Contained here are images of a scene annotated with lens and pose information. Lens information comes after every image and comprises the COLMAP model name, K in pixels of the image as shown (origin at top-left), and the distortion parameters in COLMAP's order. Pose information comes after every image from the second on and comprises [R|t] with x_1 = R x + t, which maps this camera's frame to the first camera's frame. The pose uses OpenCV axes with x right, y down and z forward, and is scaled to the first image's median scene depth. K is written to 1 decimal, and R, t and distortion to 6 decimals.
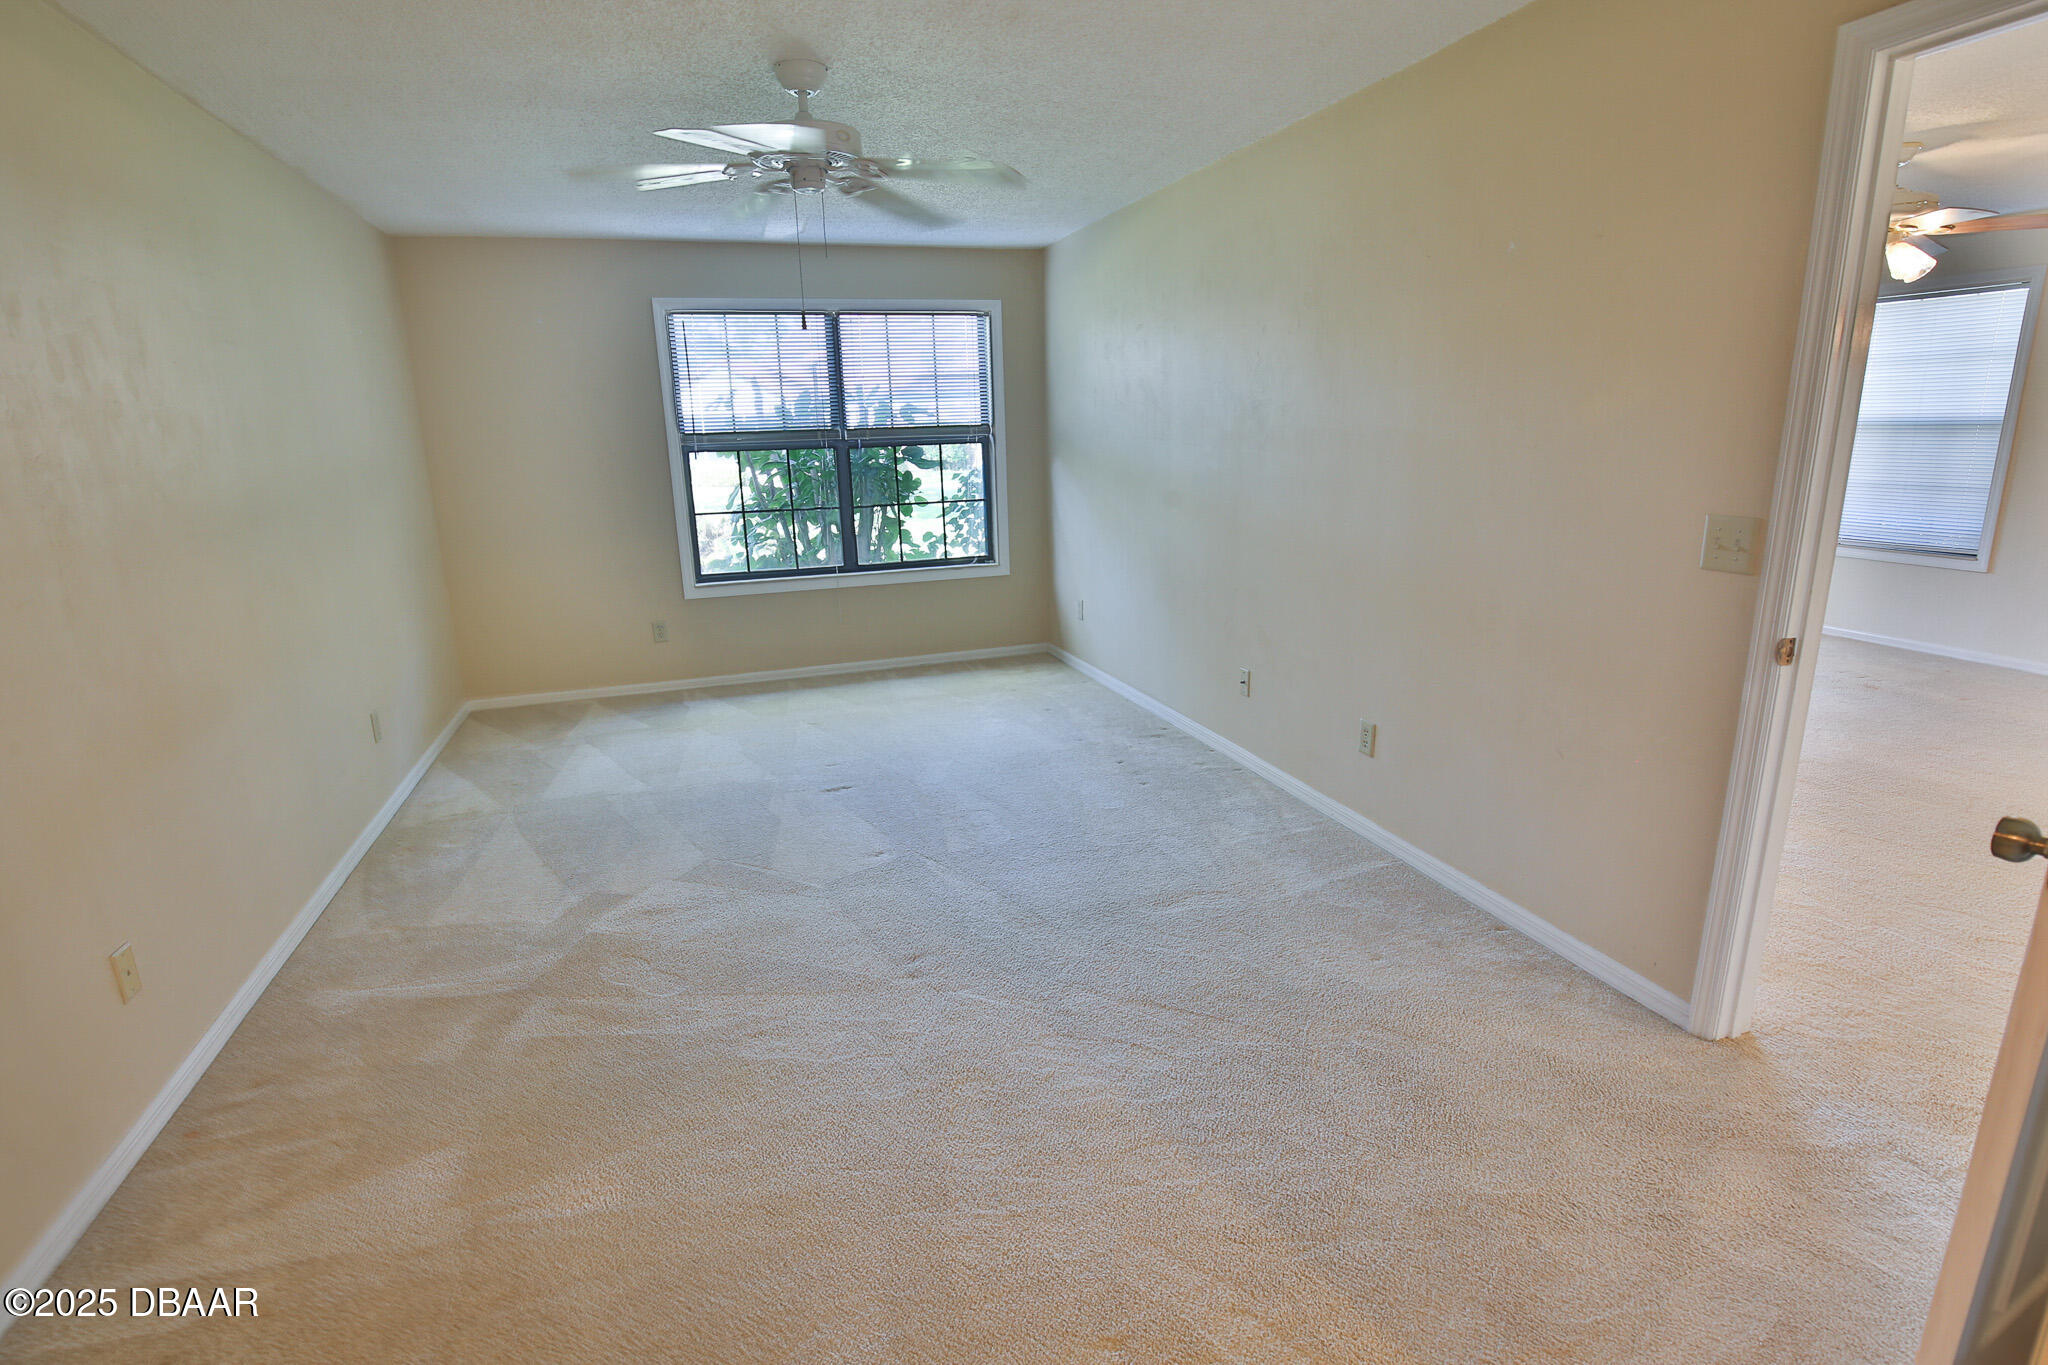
lens RADIAL K [[992.3, 0, 1029.0], [0, 992.3, 691.0], [0, 0, 1]] dist [-0.030638, 0.000237]
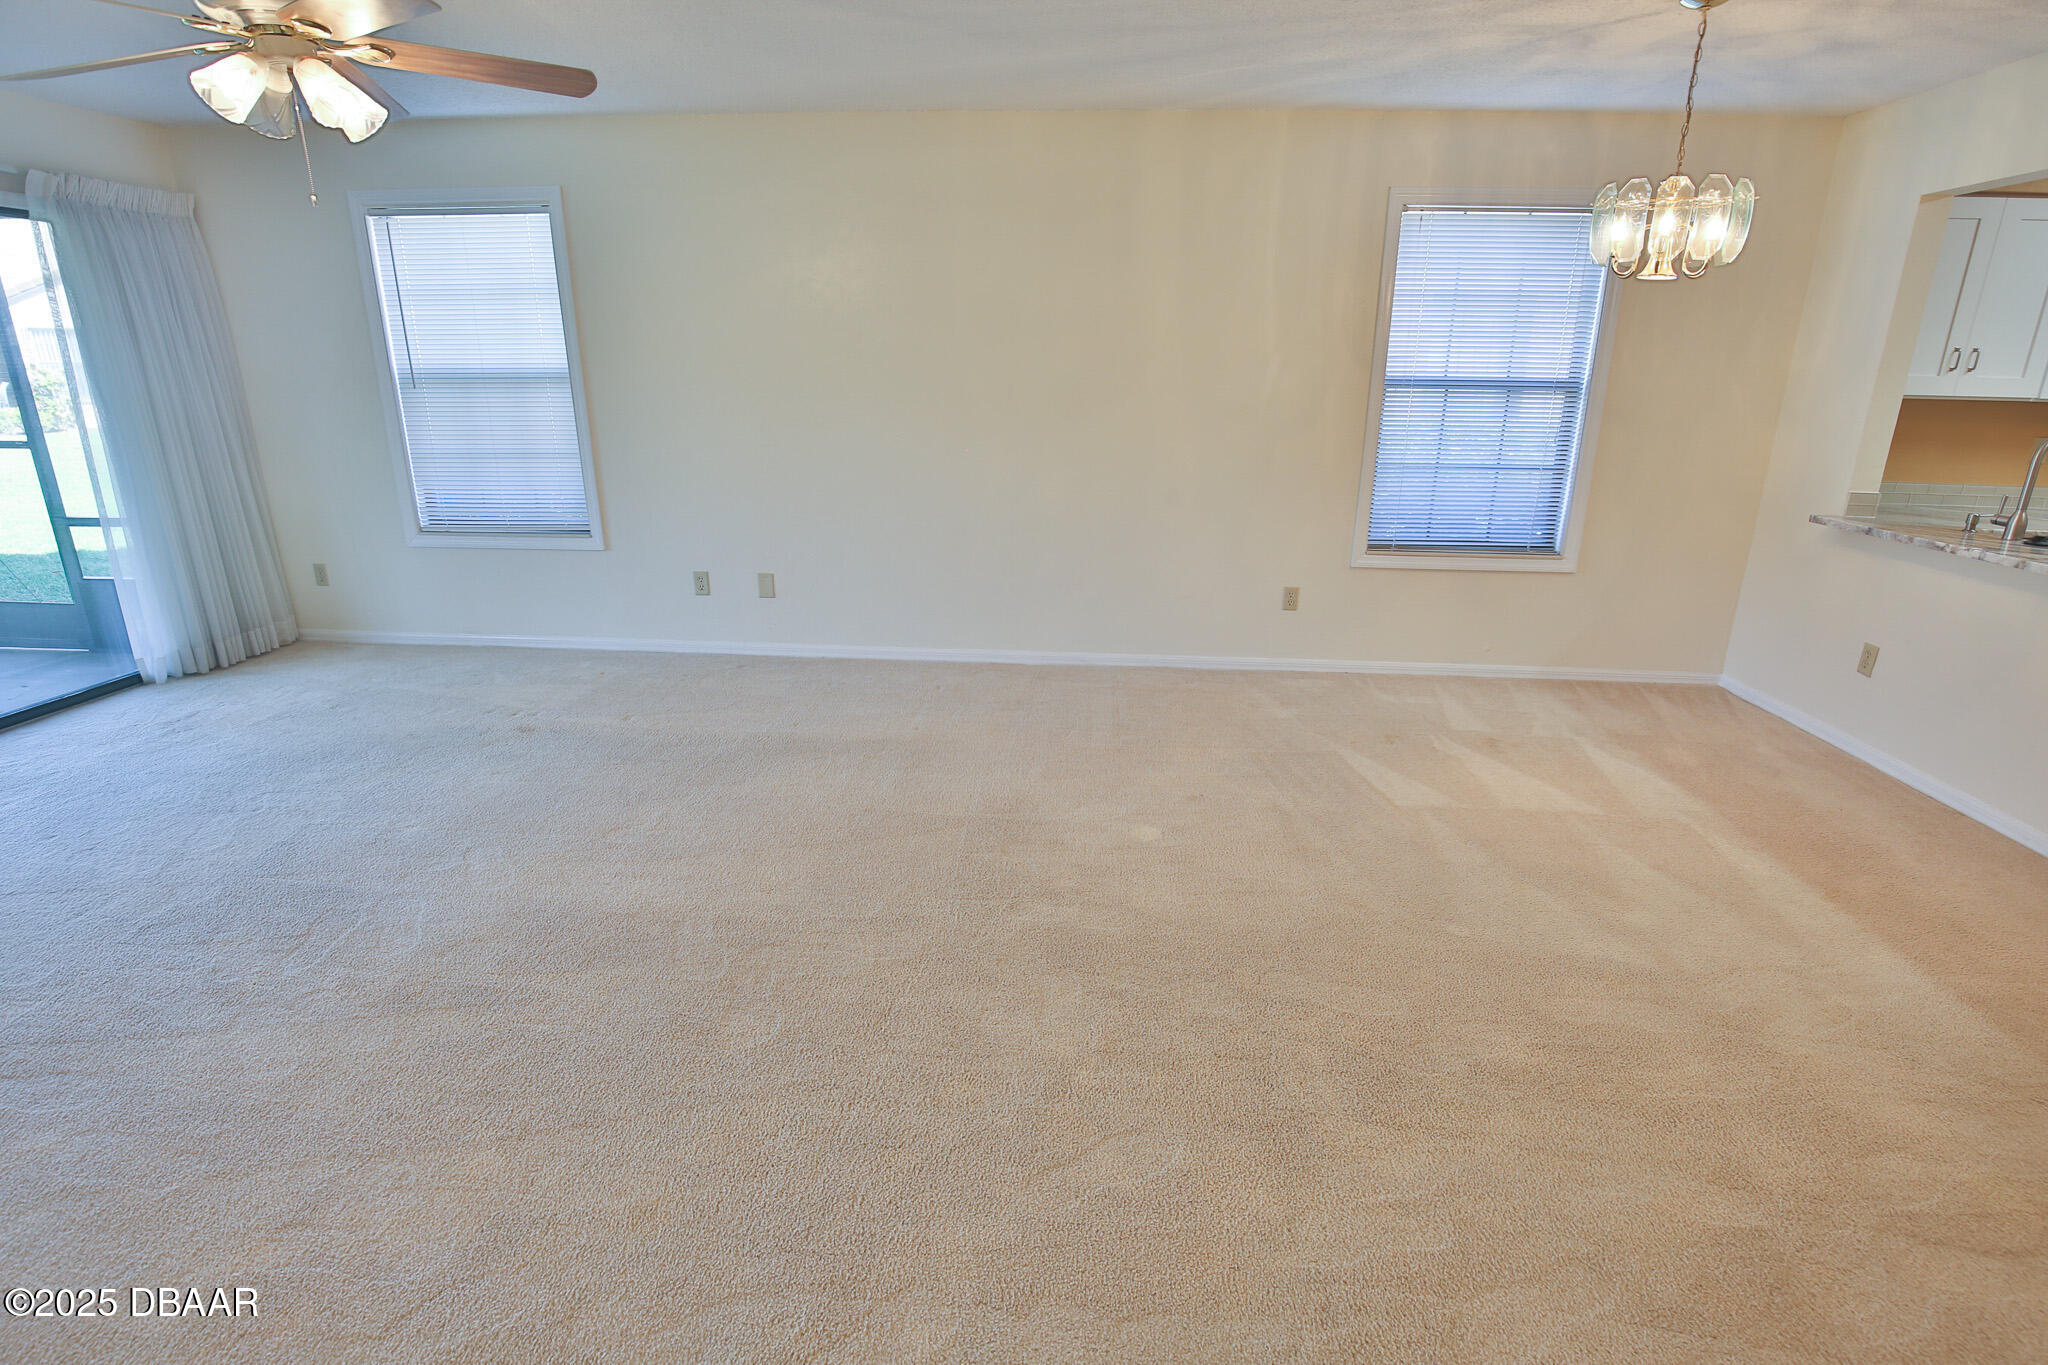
lens RADIAL K [[992.3, 0, 1029.0], [0, 992.3, 691.0], [0, 0, 1]] dist [-0.030638, 0.000237]
pose [[0.387441, -0.266813, 0.882440, 0.331179], [0.230367, 0.954856, 0.187564, -0.081022], [-0.892648, 0.130615, 0.431416, 0.297355]]
